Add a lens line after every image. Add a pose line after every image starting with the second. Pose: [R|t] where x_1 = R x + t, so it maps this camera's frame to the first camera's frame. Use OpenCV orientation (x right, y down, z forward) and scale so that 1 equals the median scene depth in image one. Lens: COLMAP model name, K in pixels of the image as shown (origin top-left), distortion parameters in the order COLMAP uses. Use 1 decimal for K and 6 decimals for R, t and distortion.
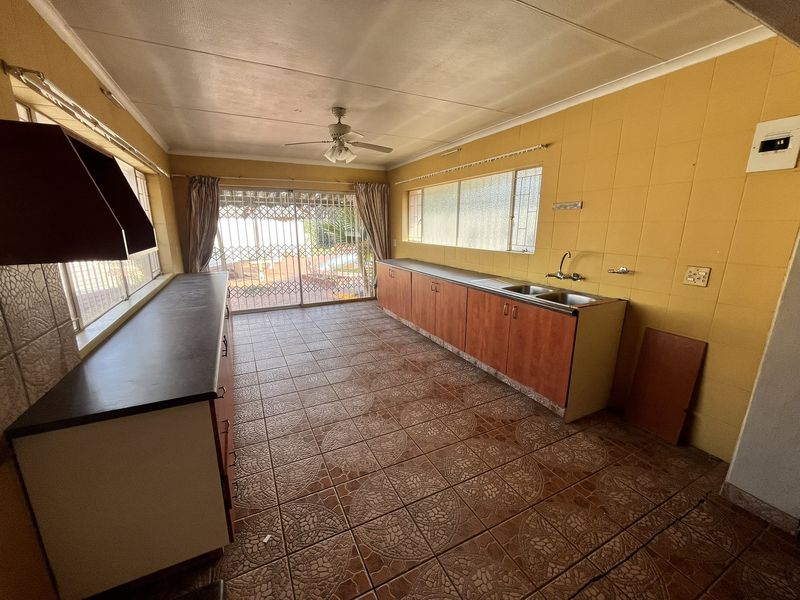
lens RADIAL K [[323.1, 0, 399.8], [0, 323.1, 302.3], [0, 0, 1]] dist [-0.002055, -0.000279]
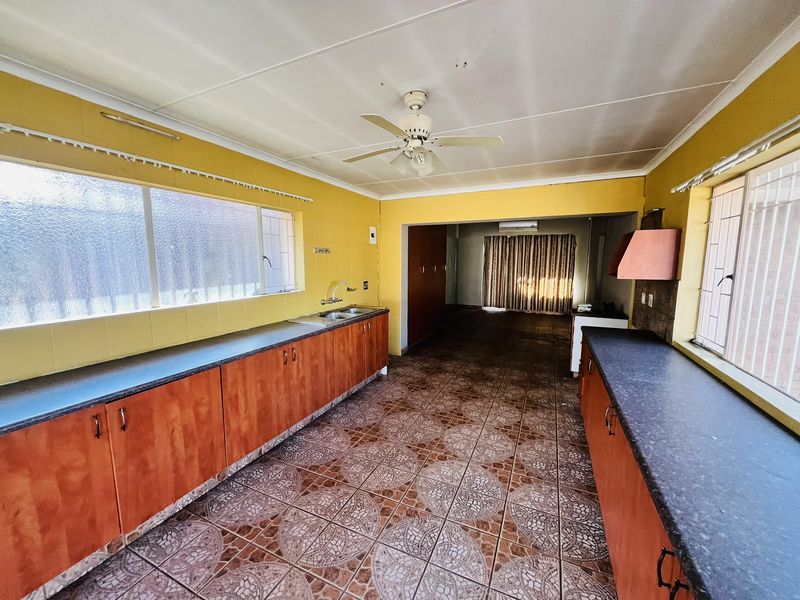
lens RADIAL K [[323.1, 0, 399.3], [0, 323.1, 298.7], [0, 0, 1]] dist [-0.002055, -0.000279]
pose [[-0.619693, -0.096826, 0.778849, -0.644711], [0.183741, 0.946885, 0.263910, -0.348661], [-0.763033, 0.306650, -0.568987, 1.364602]]
